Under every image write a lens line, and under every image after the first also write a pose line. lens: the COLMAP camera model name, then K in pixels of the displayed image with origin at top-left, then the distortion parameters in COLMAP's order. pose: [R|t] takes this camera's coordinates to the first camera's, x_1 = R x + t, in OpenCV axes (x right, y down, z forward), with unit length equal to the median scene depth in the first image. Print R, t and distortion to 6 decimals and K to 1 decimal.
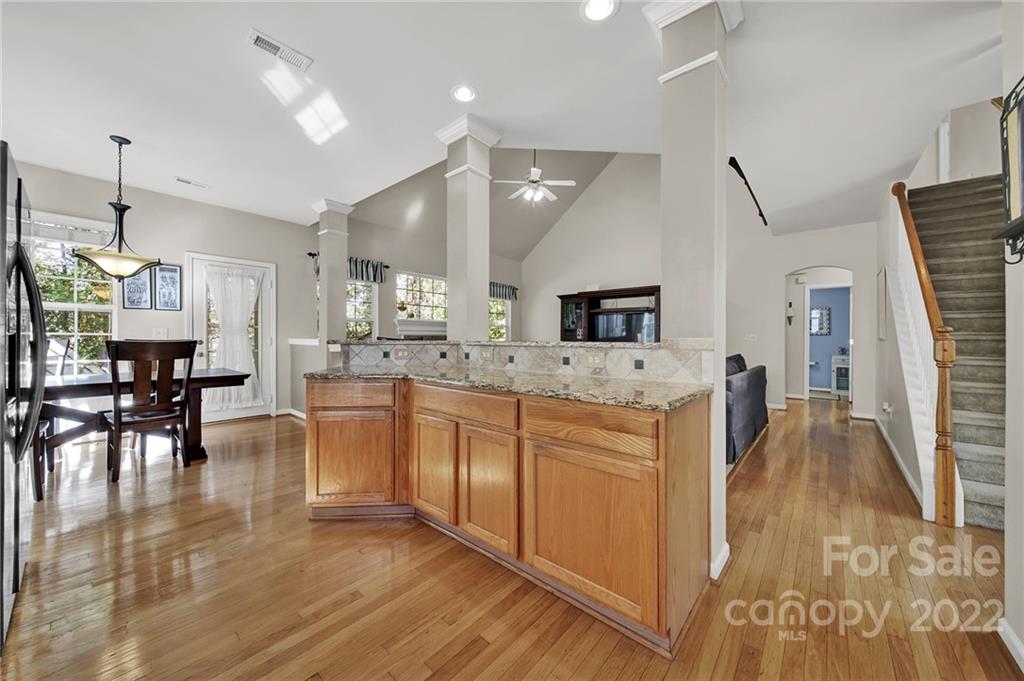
lens RADIAL K [[362.2, 0, 518.0], [0, 362.2, 335.5], [0, 0, 1]] dist [0.002239, 0.000042]
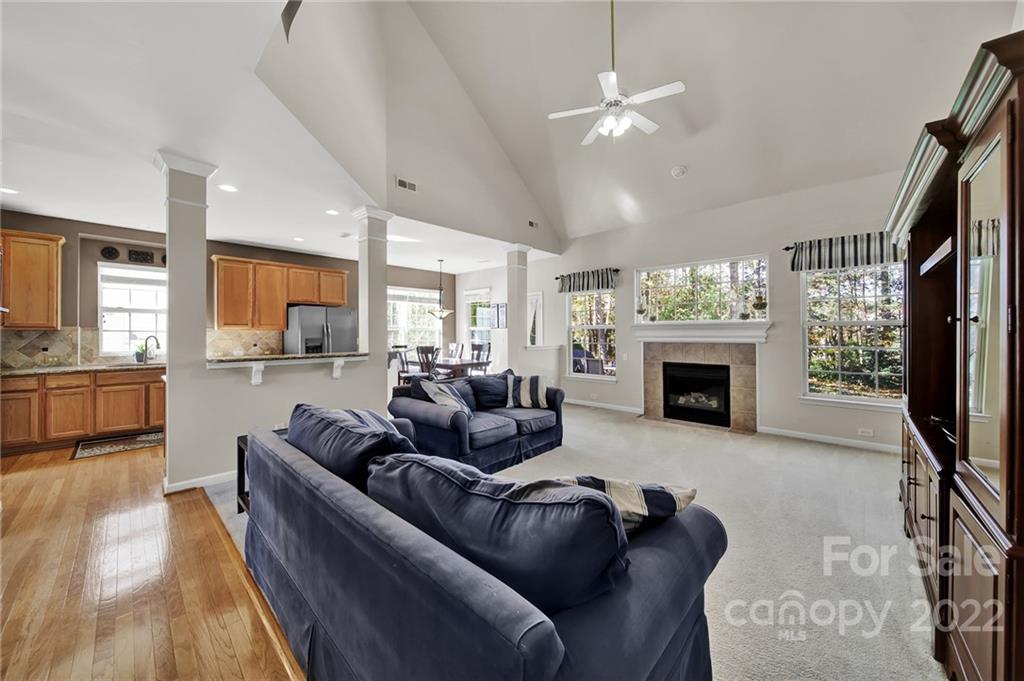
lens RADIAL K [[362.2, 0, 518.0], [0, 362.2, 335.5], [0, 0, 1]] dist [0.002239, 0.000042]
pose [[-0.028088, 0.000120, -0.999605, 0.790644], [0.009721, 0.999953, -0.000153, -0.027348], [0.999558, -0.009722, -0.028088, 1.020430]]
